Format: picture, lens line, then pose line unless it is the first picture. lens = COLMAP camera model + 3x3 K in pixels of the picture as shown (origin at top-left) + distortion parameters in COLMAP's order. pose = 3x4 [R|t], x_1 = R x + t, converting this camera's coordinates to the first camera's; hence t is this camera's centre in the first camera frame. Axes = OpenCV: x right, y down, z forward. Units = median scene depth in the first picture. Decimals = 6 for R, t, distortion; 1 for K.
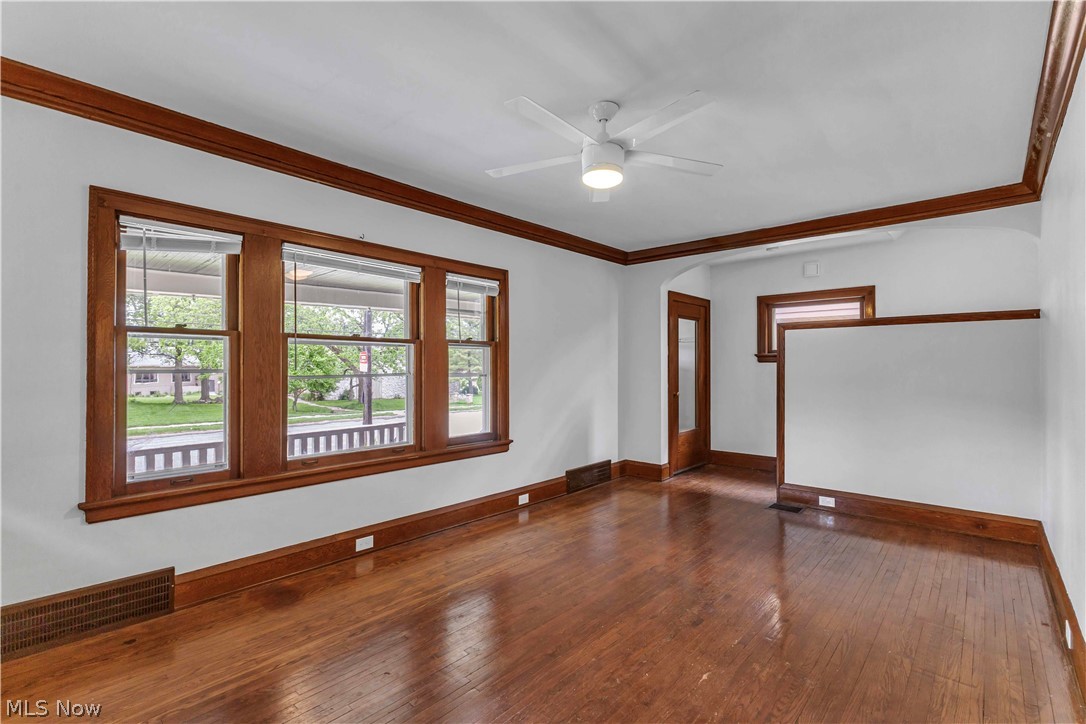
lens RADIAL K [[496.3, 0, 532.1], [0, 496.3, 363.0], [0, 0, 1]] dist [0.004017, 0.000452]
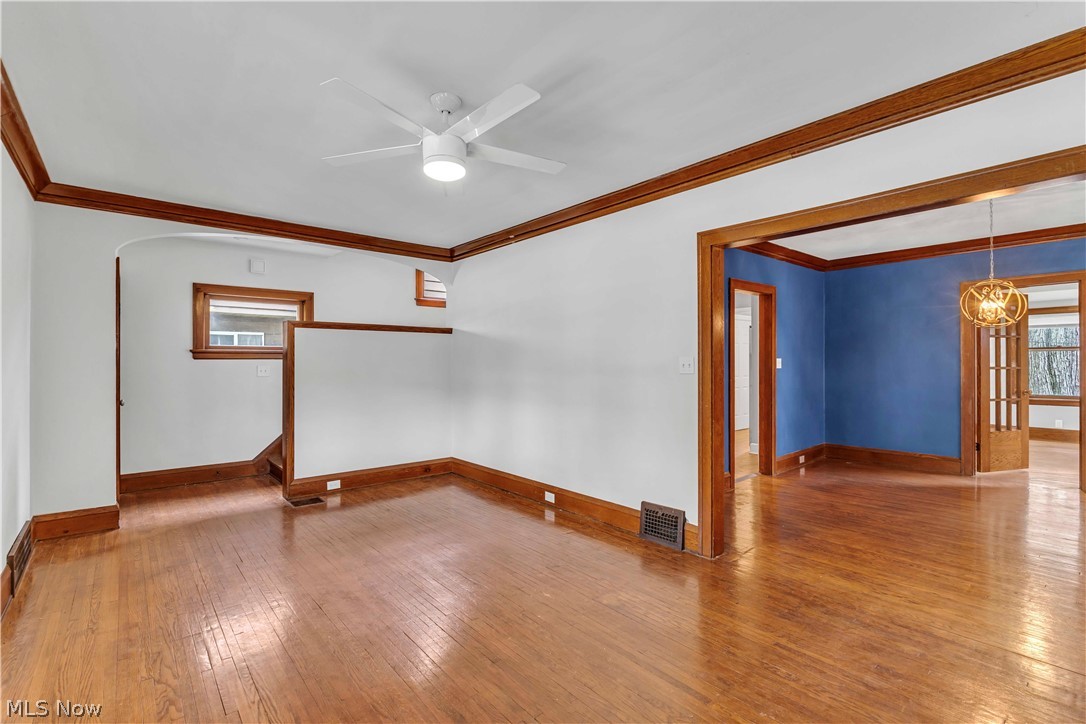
lens RADIAL K [[496.3, 0, 546.2], [0, 496.3, 361.8], [0, 0, 1]] dist [0.004017, 0.000452]
pose [[0.124890, 0.008039, 0.992138, -0.405533], [-0.004316, 0.999962, -0.007559, 0.009554], [-0.992161, -0.003338, 0.124920, 0.352912]]
